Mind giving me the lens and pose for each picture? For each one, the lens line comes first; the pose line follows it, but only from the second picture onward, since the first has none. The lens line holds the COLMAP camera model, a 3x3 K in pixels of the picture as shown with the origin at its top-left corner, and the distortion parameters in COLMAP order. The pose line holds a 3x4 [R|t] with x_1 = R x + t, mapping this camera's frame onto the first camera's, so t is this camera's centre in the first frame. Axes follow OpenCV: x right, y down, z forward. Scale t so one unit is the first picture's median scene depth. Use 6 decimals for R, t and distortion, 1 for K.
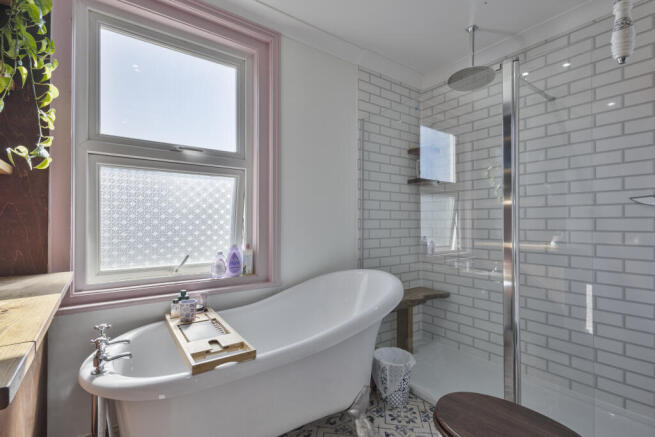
lens RADIAL K [[312.3, 0, 327.5], [0, 312.3, 218.5], [0, 0, 1]] dist [0.035150, -0.000161]
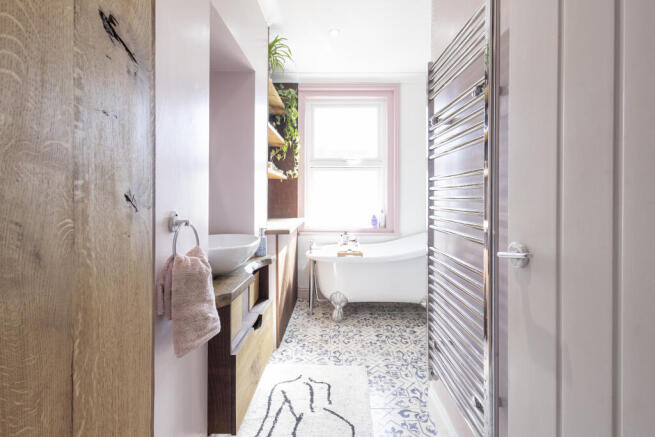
lens RADIAL K [[312.3, 0, 327.5], [0, 312.3, 218.5], [0, 0, 1]] dist [0.035150, -0.000161]
pose [[0.797166, 0.035608, -0.602710, 0.829249], [0.009031, 0.997444, 0.070873, 0.000512], [0.603693, -0.061941, 0.794807, -0.851786]]
